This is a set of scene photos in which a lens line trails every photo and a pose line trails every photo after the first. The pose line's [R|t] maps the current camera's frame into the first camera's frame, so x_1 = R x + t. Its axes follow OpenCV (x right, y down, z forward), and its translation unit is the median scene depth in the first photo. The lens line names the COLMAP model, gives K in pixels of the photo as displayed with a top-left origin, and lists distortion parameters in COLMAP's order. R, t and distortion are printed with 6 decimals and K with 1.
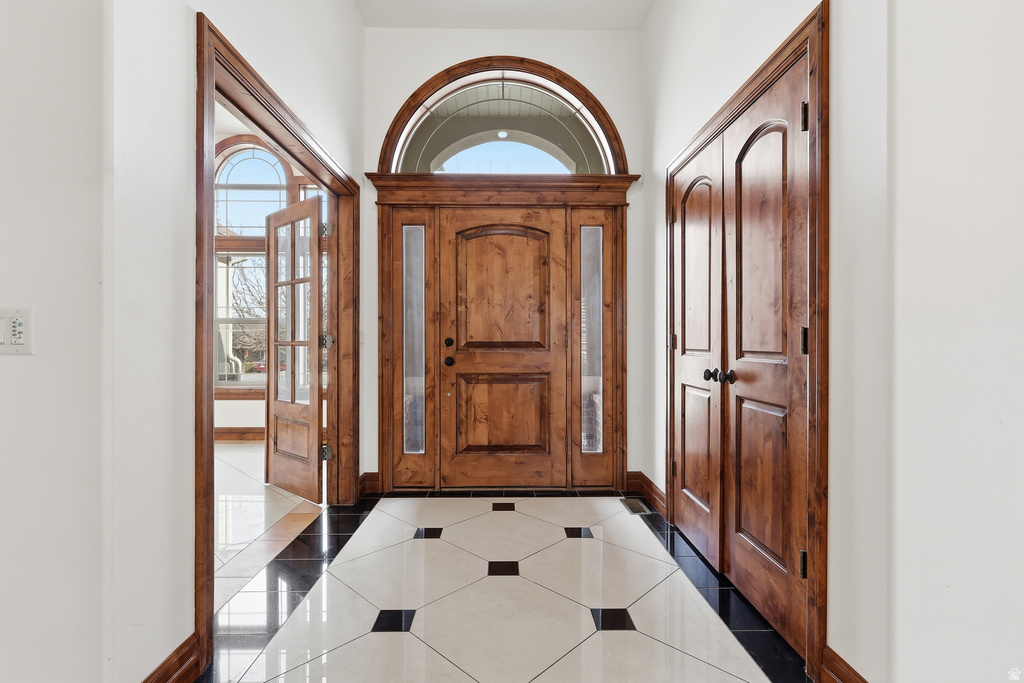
lens RADIAL K [[478.1, 0, 509.7], [0, 478.1, 342.9], [0, 0, 1]] dist [-0.001482, 0.001465]
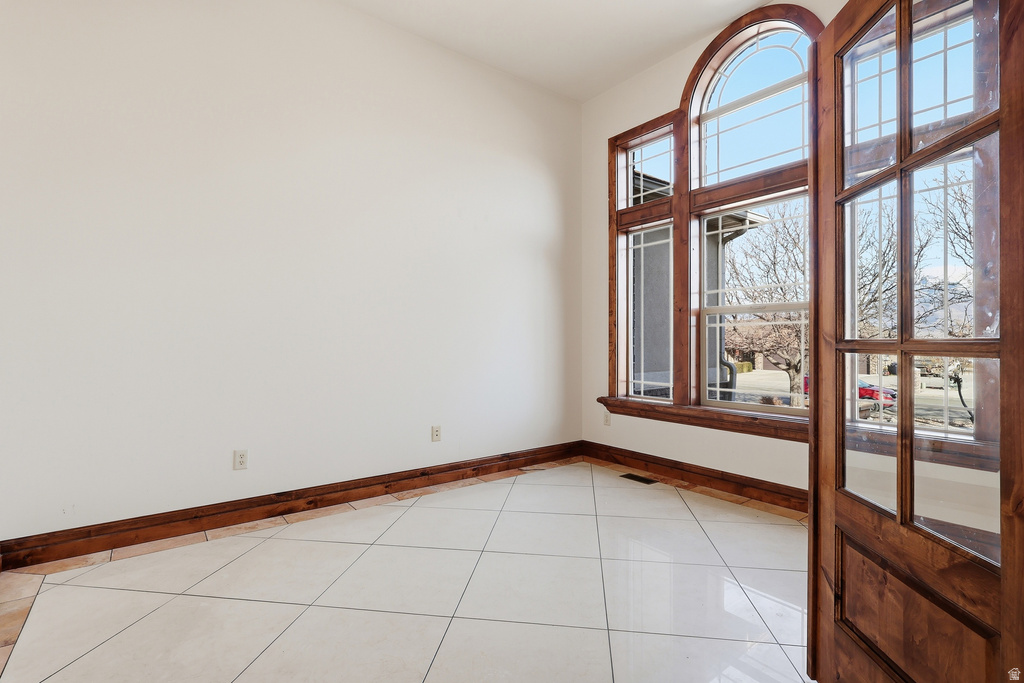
lens RADIAL K [[478.1, 0, 504.5], [0, 478.1, 341.8], [0, 0, 1]] dist [-0.001482, 0.001465]
pose [[0.577910, -0.003019, -0.816095, -0.221895], [0.002946, 0.999994, -0.001614, -0.001519], [0.816095, -0.001471, 0.577916, 0.371641]]
